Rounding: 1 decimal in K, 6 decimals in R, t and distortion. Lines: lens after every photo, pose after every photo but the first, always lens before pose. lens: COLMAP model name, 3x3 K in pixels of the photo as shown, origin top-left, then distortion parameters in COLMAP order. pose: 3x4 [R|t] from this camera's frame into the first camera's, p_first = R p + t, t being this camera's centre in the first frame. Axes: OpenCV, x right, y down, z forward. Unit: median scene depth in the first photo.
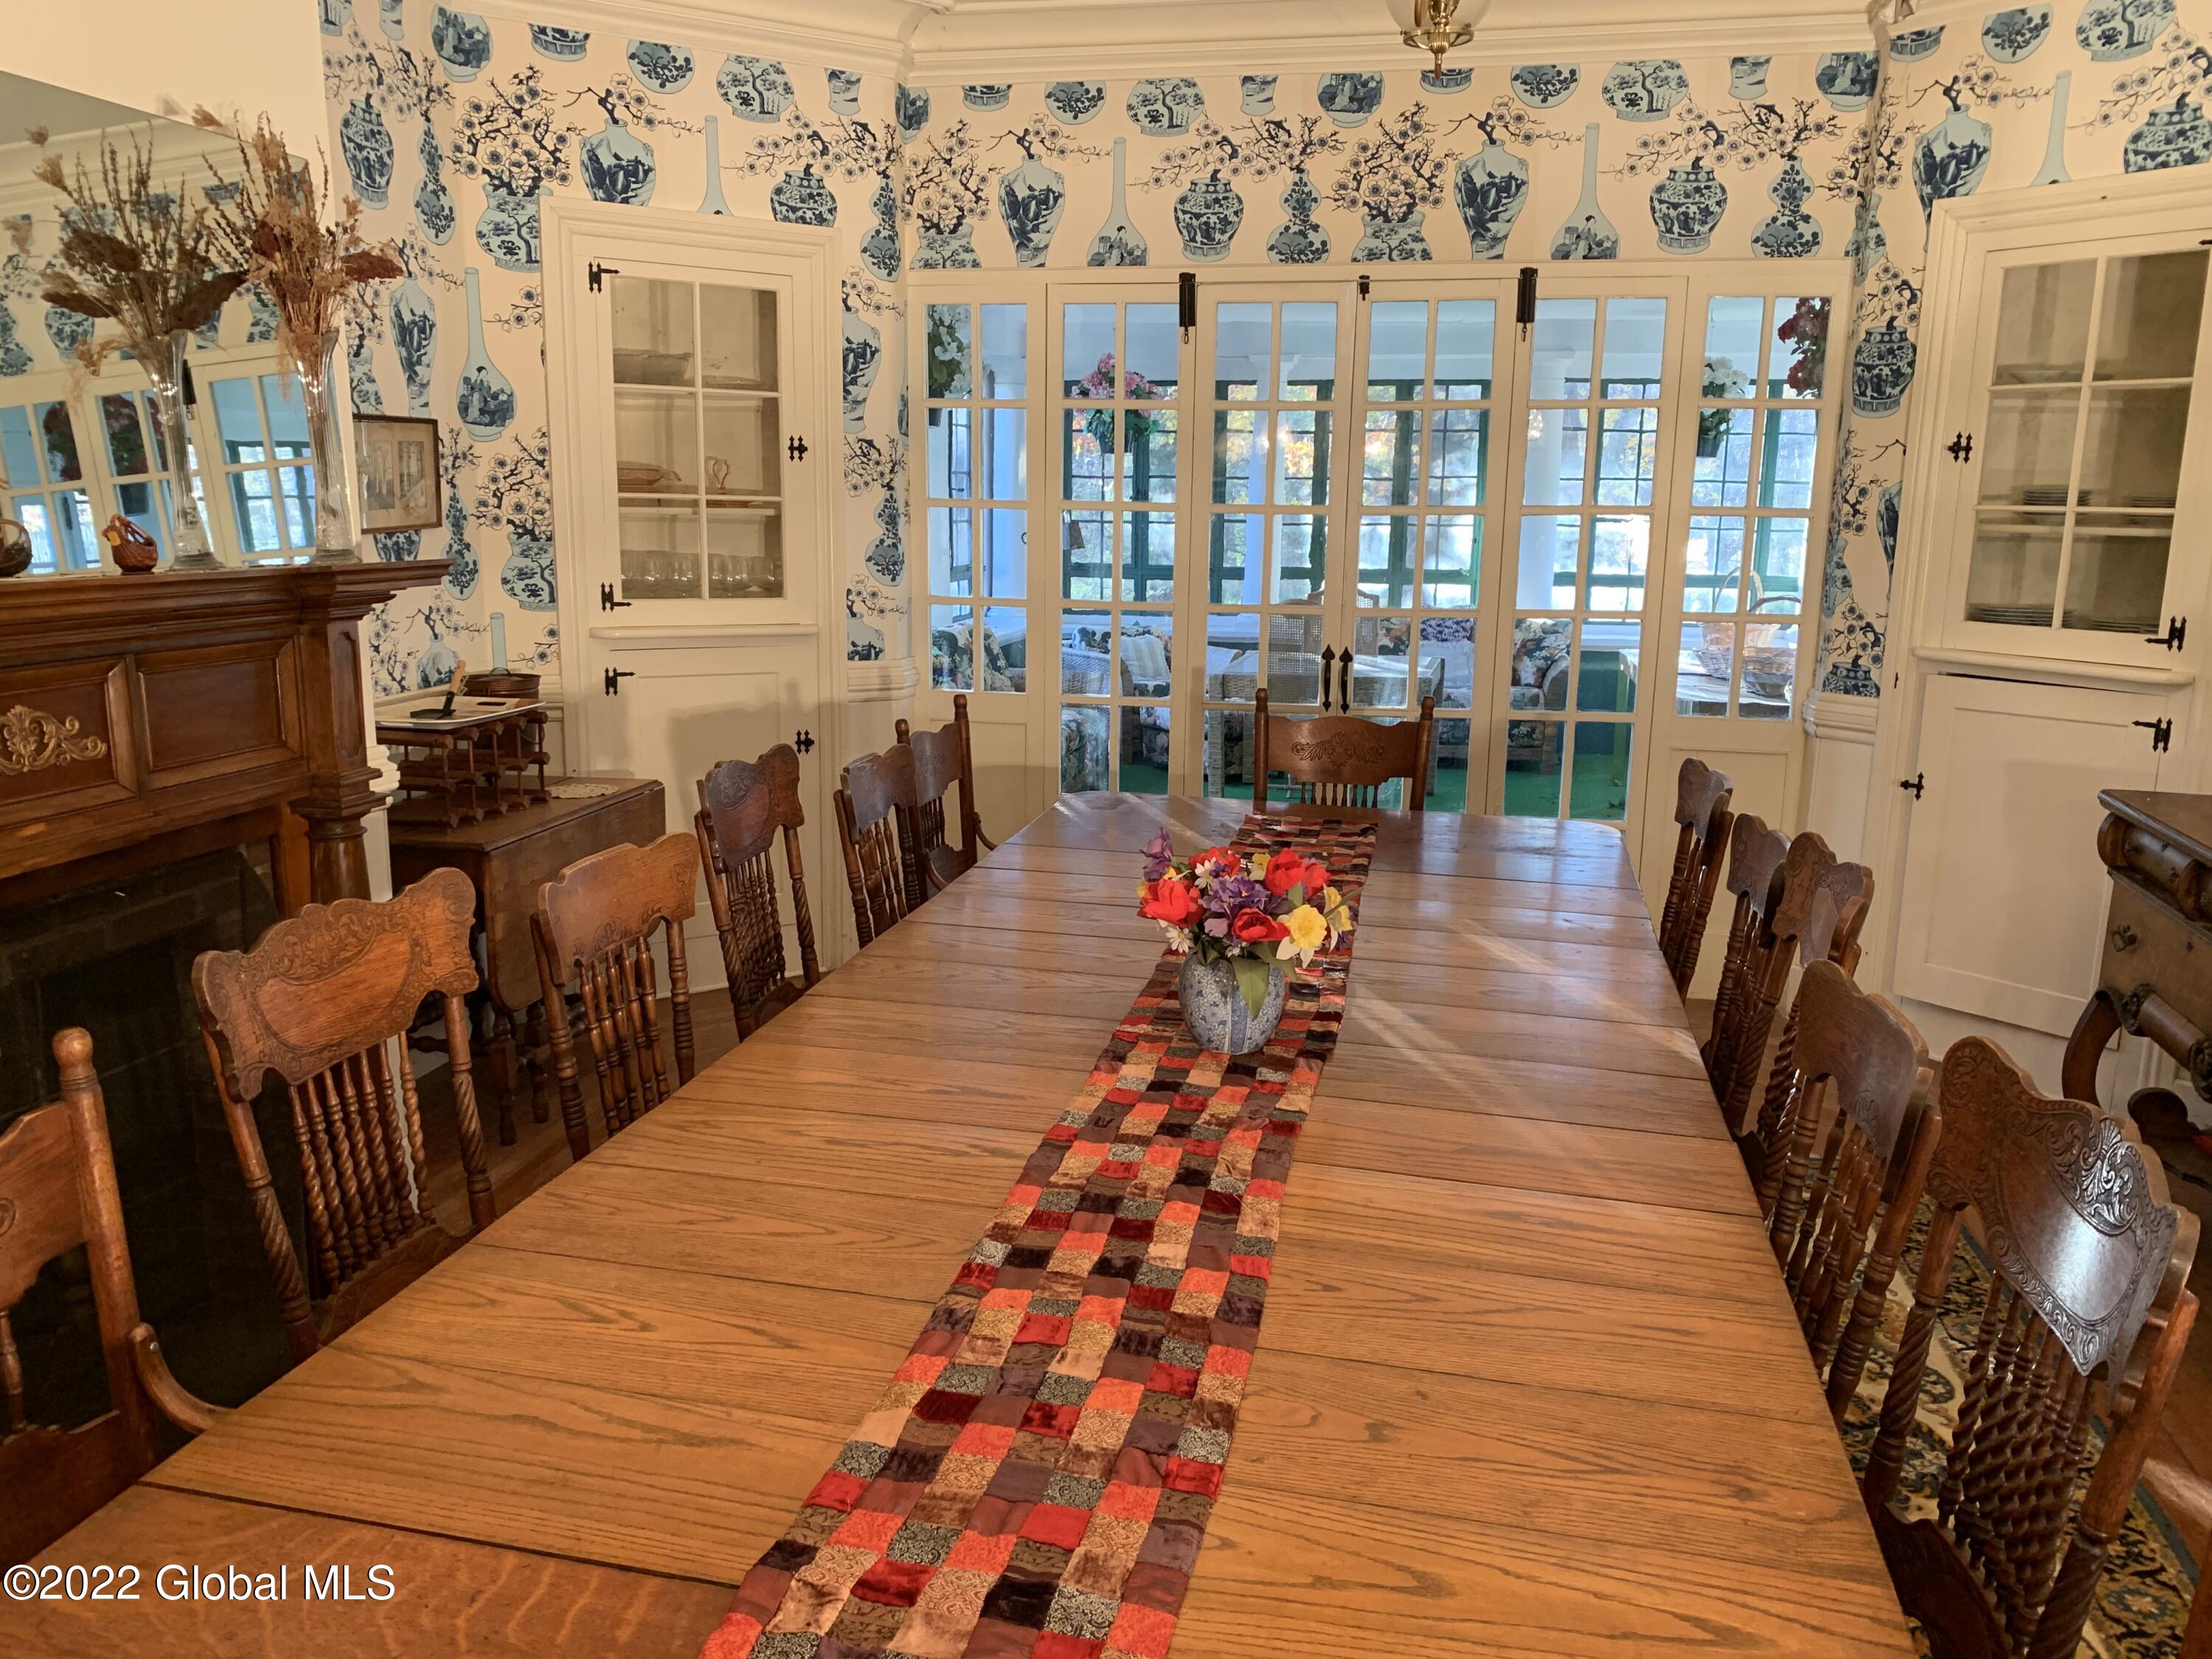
lens RADIAL K [[1662.6, 0, 1095.3], [0, 1662.6, 866.7], [0, 0, 1]] dist [-0.016428, -0.002800]
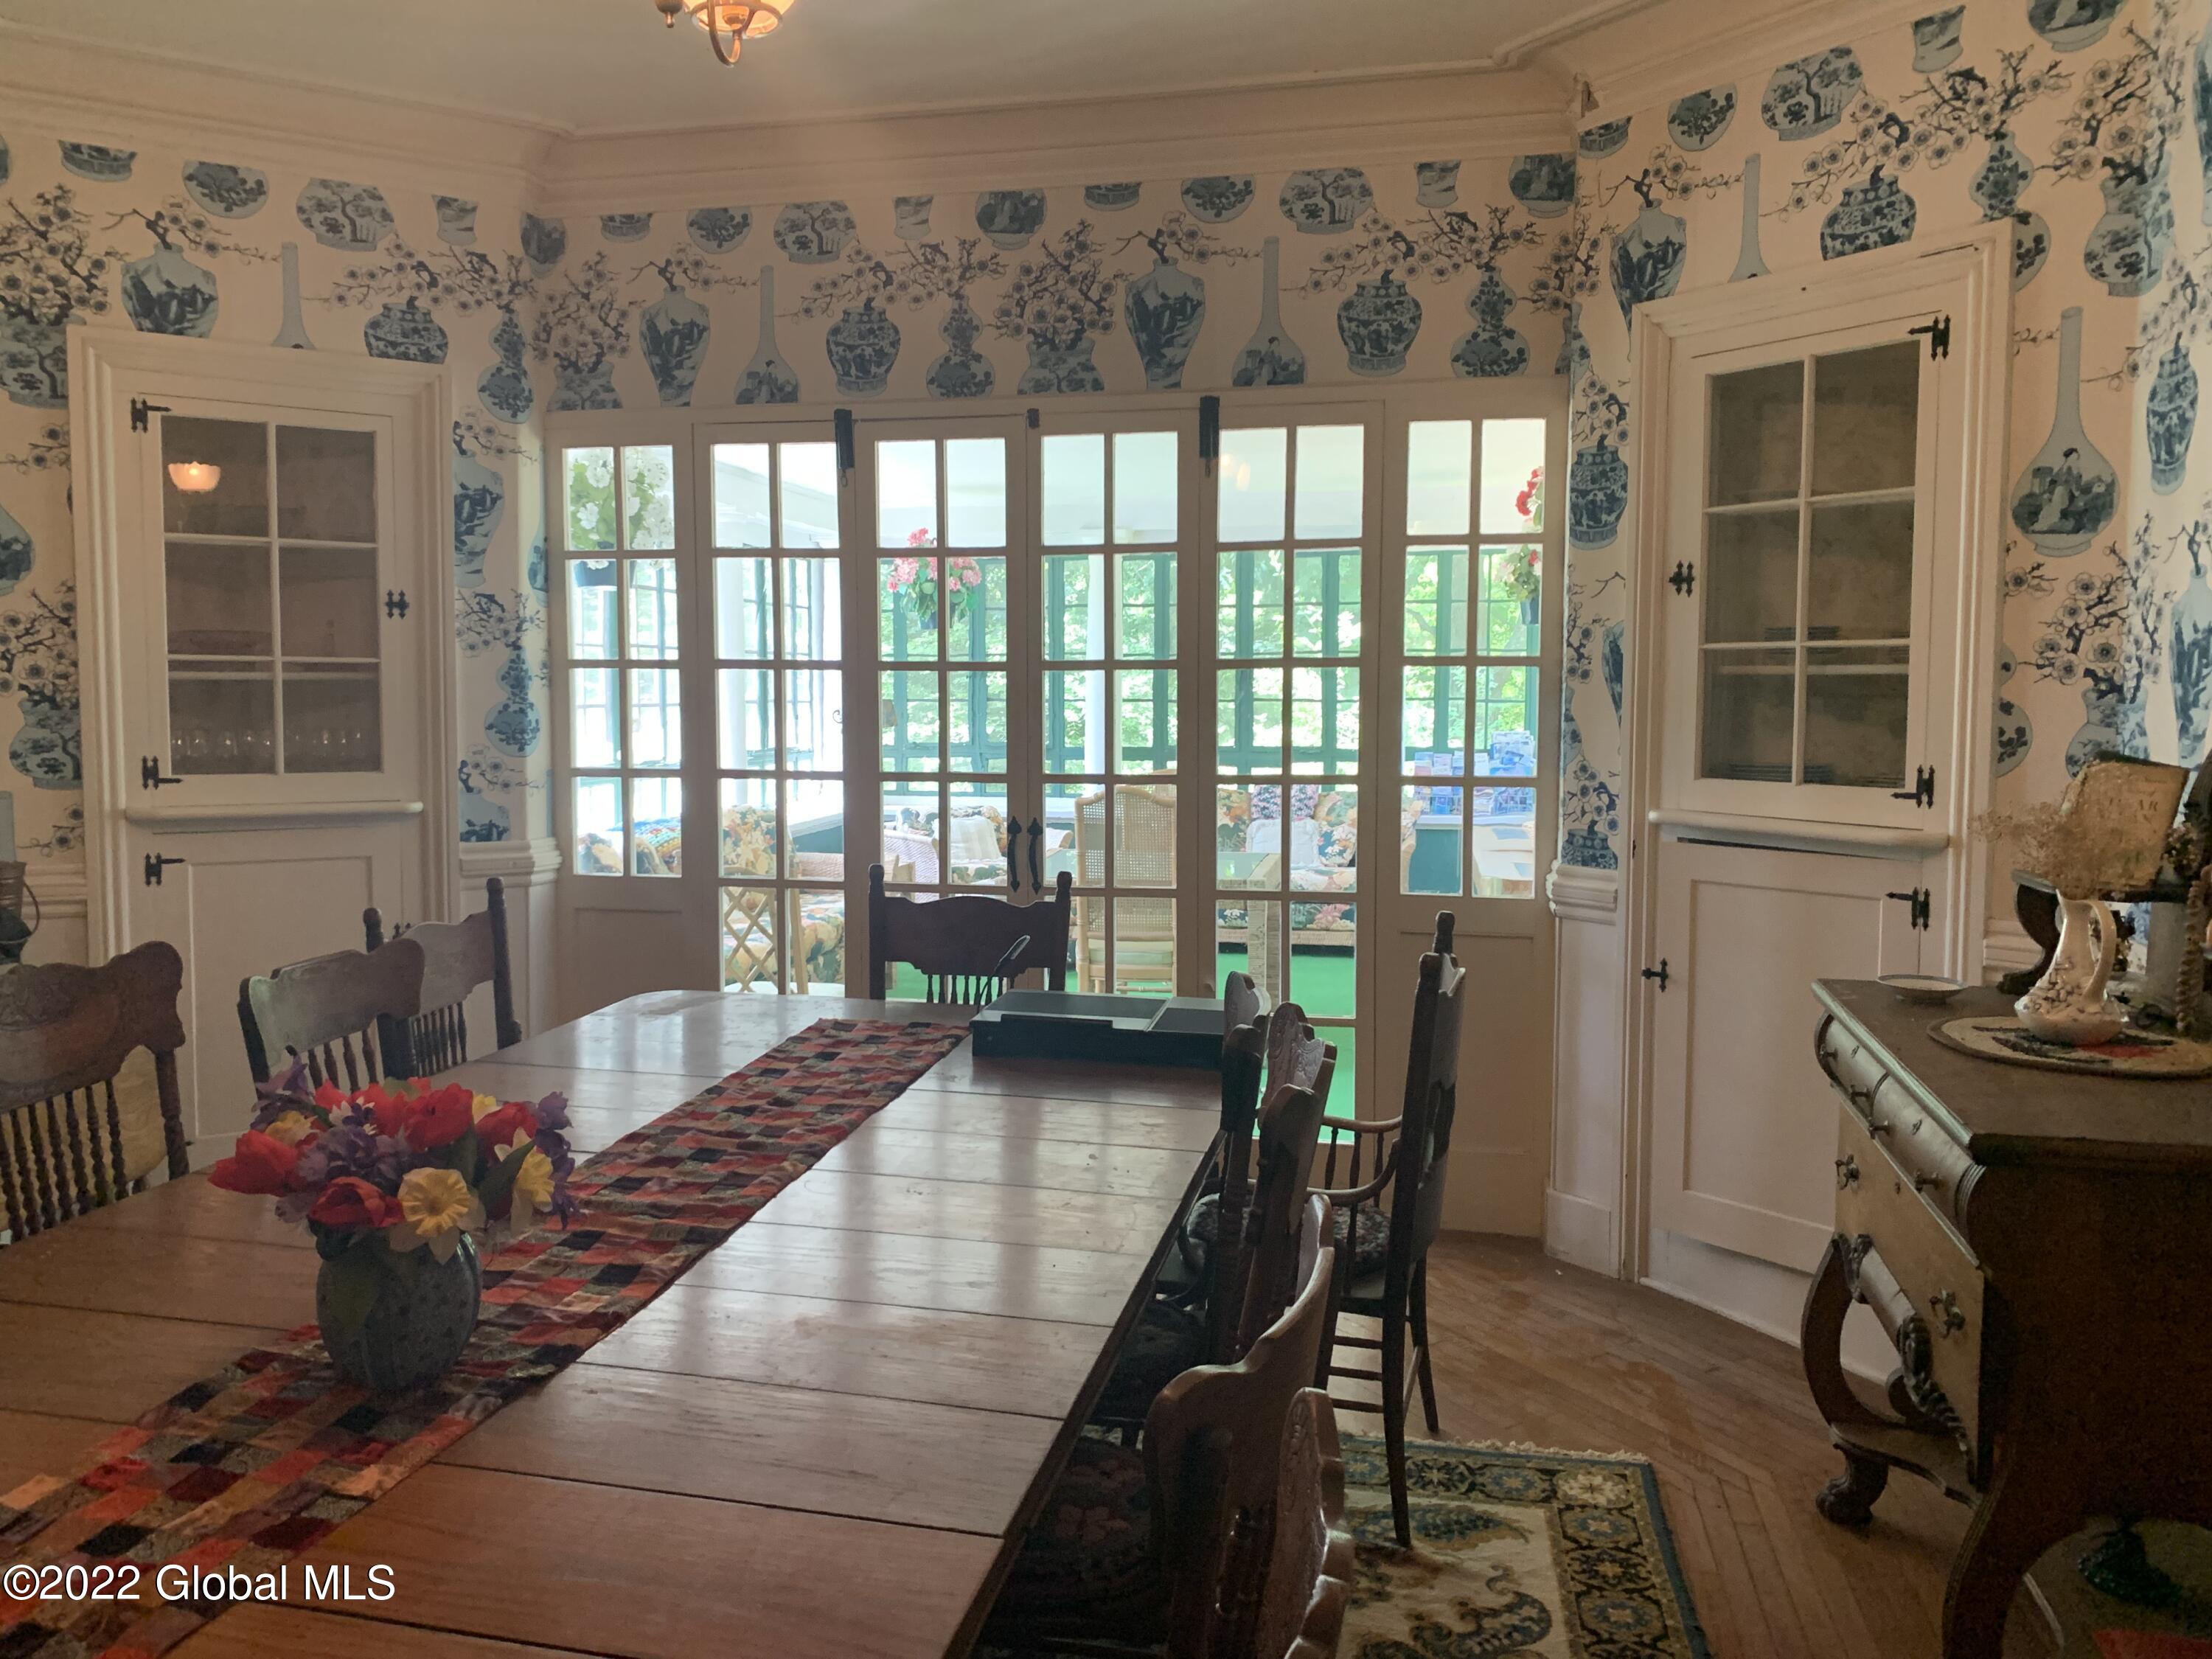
lens RADIAL K [[1662.6, 0, 1087.3], [0, 1662.6, 831.2], [0, 0, 1]] dist [-0.016428, -0.002800]
pose [[0.999926, -0.011866, 0.002563, 0.196181], [0.012101, 0.991016, -0.133198, -0.011390], [-0.000960, 0.133219, 0.991086, 0.151509]]
